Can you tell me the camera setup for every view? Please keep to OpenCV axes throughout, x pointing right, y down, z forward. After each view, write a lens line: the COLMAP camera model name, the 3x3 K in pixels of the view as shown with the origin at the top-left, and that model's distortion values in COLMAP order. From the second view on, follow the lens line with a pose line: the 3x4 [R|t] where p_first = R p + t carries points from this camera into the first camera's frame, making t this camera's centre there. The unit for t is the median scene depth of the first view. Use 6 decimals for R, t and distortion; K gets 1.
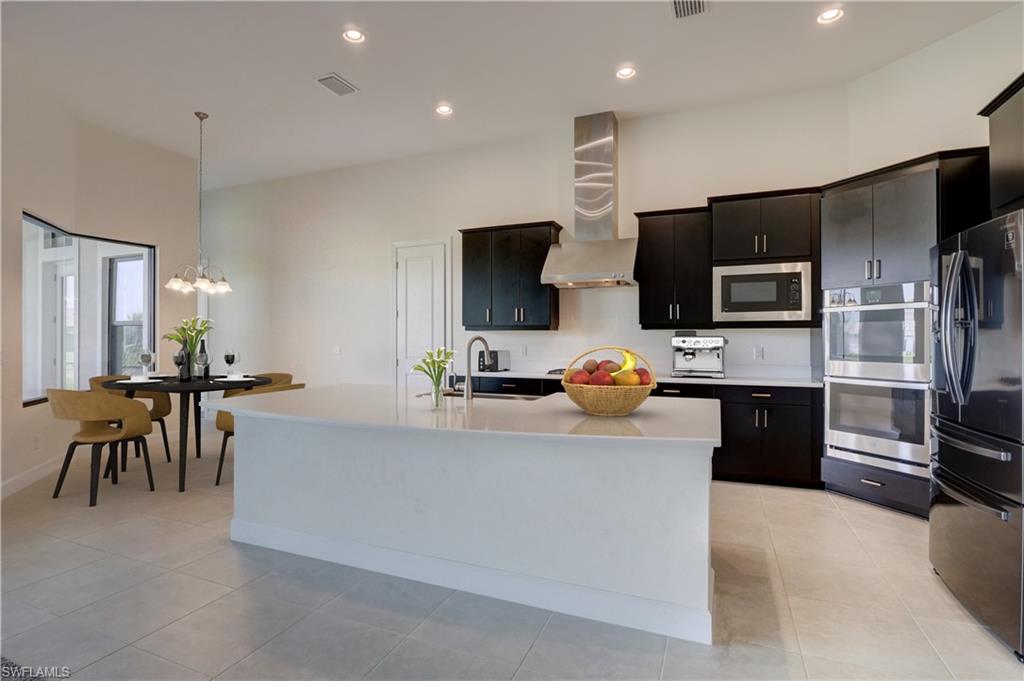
lens RADIAL K [[500.9, 0, 514.4], [0, 500.9, 333.3], [0, 0, 1]] dist [-0.003676, -0.000853]
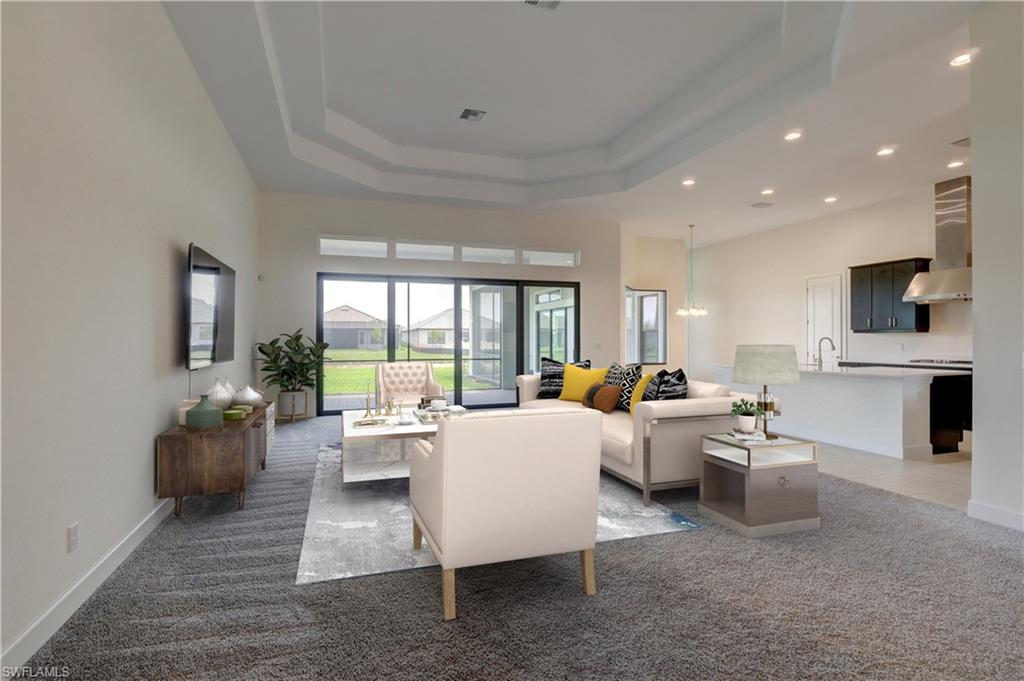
lens RADIAL K [[500.9, 0, 508.7], [0, 500.9, 341.6], [0, 0, 1]] dist [-0.003676, -0.000853]
pose [[0.663410, 0.002519, -0.748252, 0.352204], [0.003660, 0.999971, 0.006612, 0.007147], [0.748247, -0.007125, 0.663382, -0.803263]]
